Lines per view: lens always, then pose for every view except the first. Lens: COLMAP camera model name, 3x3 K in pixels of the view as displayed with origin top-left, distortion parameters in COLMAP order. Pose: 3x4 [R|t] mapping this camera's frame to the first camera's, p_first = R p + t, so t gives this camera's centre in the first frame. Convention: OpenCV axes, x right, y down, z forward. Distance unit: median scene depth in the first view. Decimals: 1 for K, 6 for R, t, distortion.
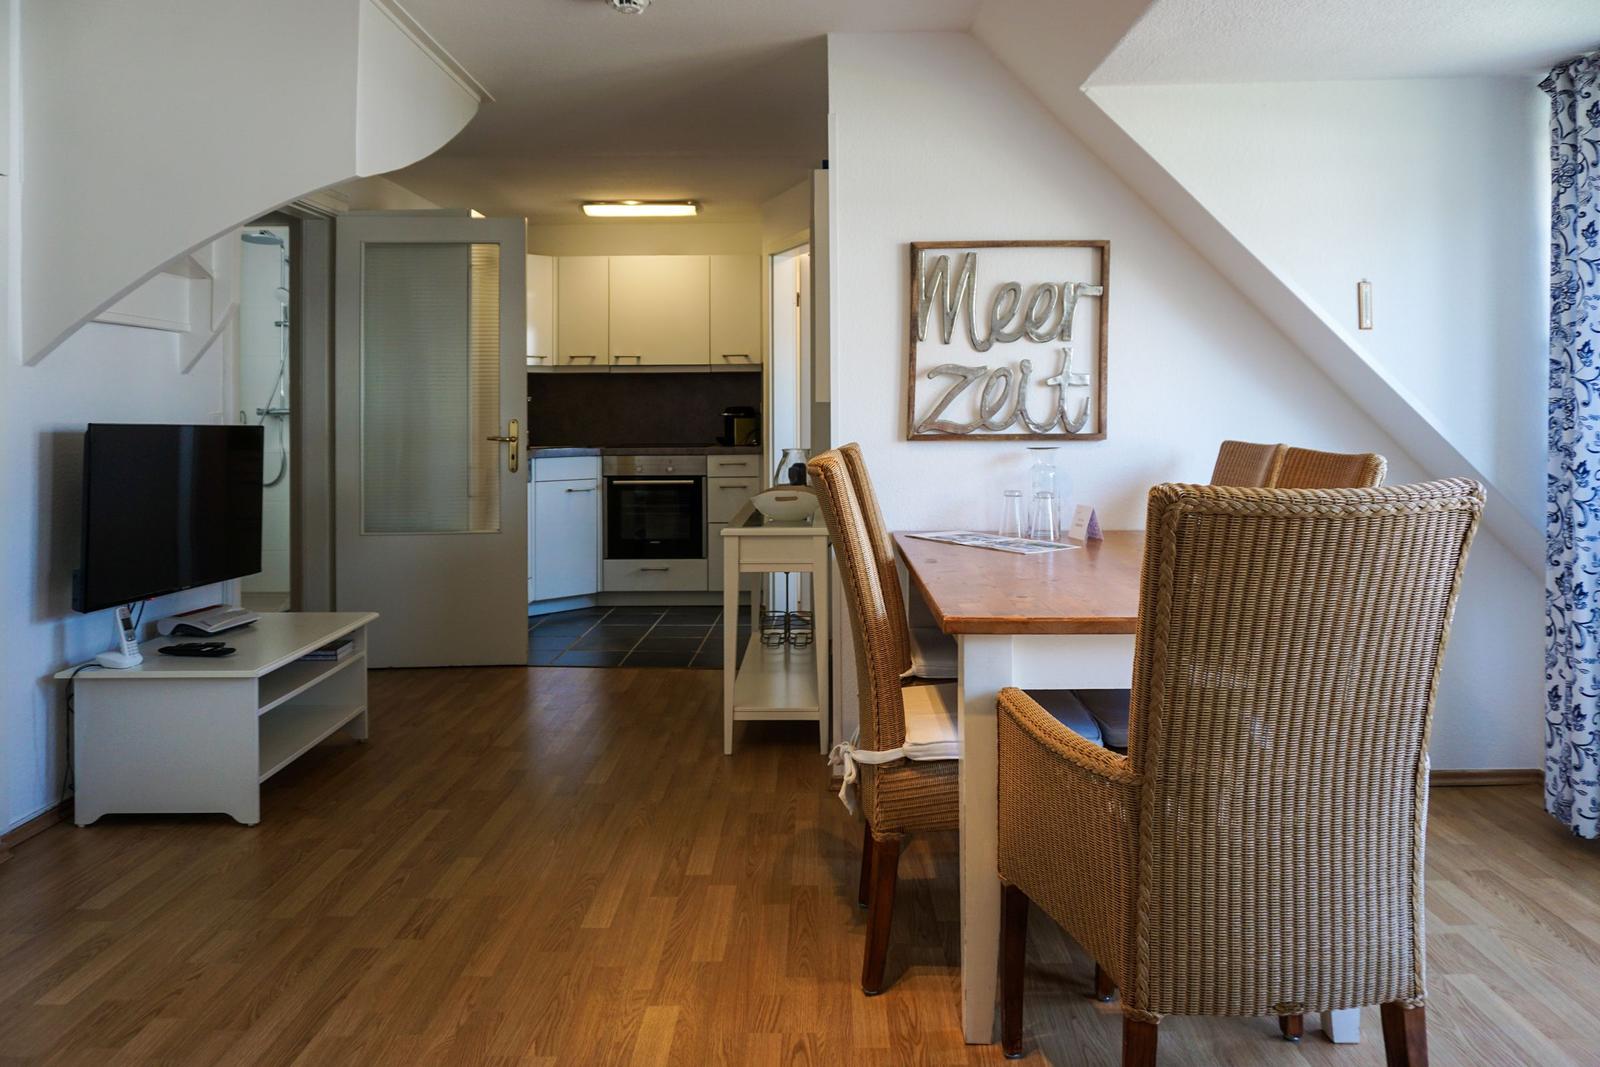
lens RADIAL K [[1149.7, 0, 799.8], [0, 1149.7, 413.6], [0, 0, 1]] dist [-0.001308, -0.001004]
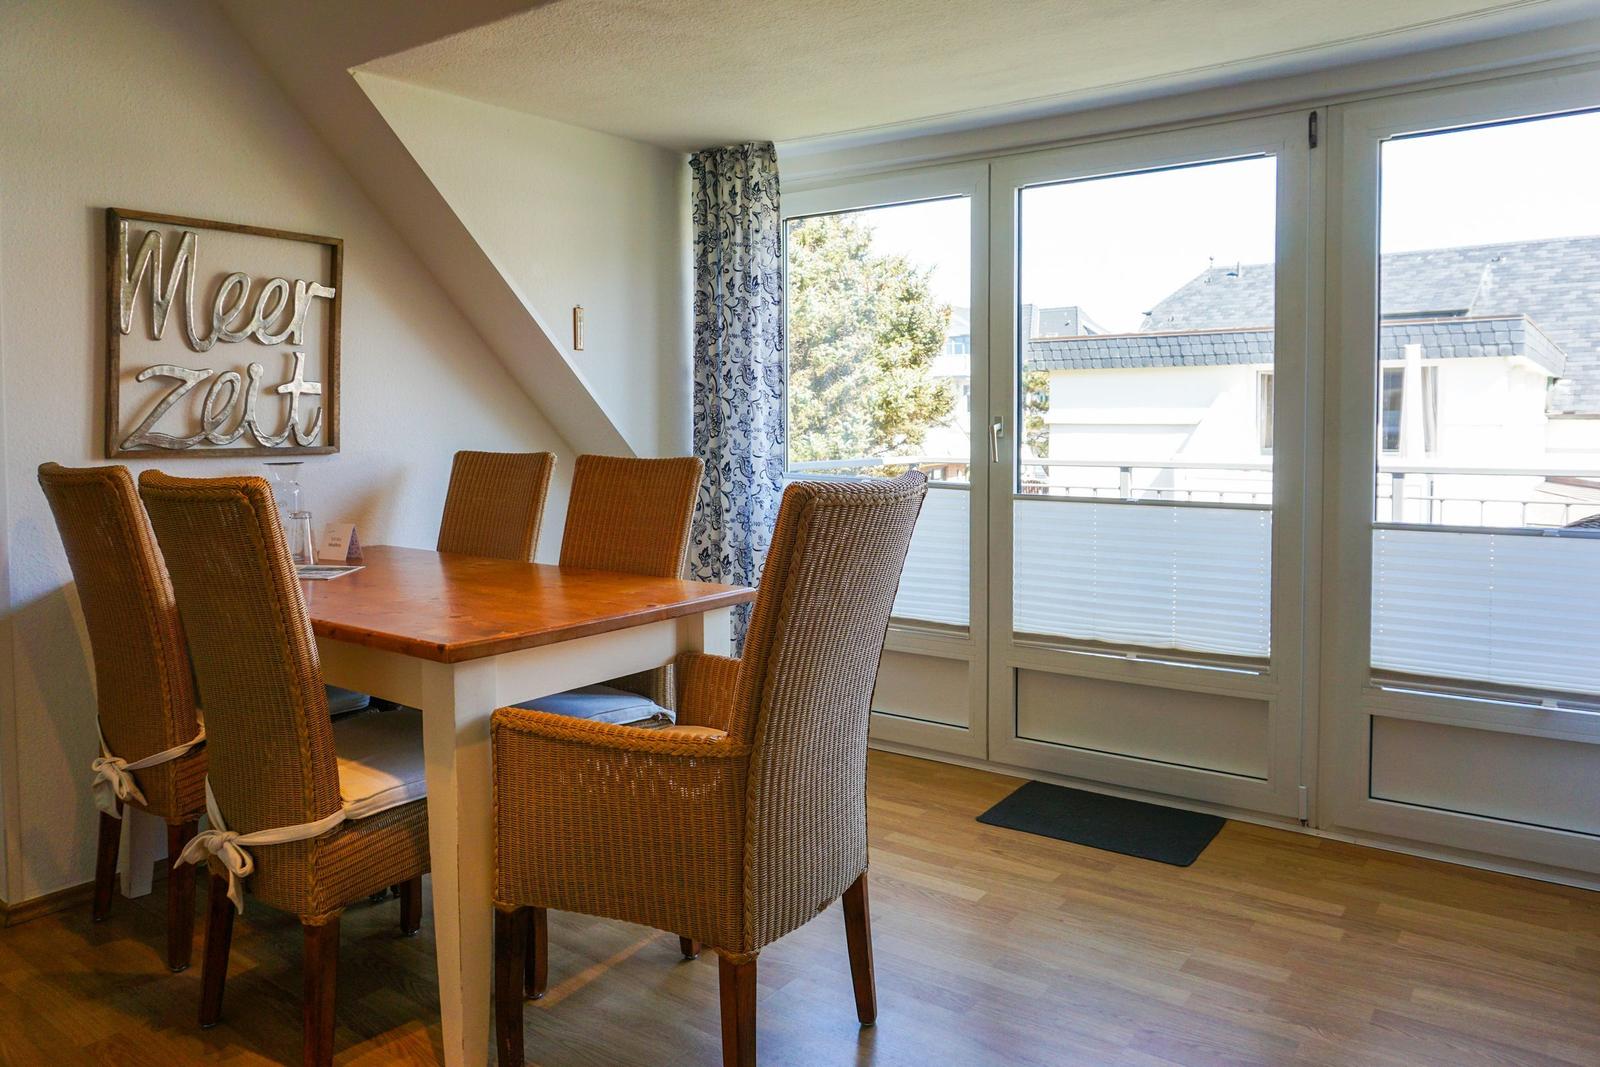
lens RADIAL K [[1146.4, 0, 796.2], [0, 1146.4, 464.9], [0, 0, 1]] dist [-0.006478, -0.002794]
pose [[0.578019, -0.027007, 0.815576, -0.276181], [0.001728, 0.999490, 0.031872, 0.003394], [-0.816022, -0.017014, 0.577771, 0.154845]]
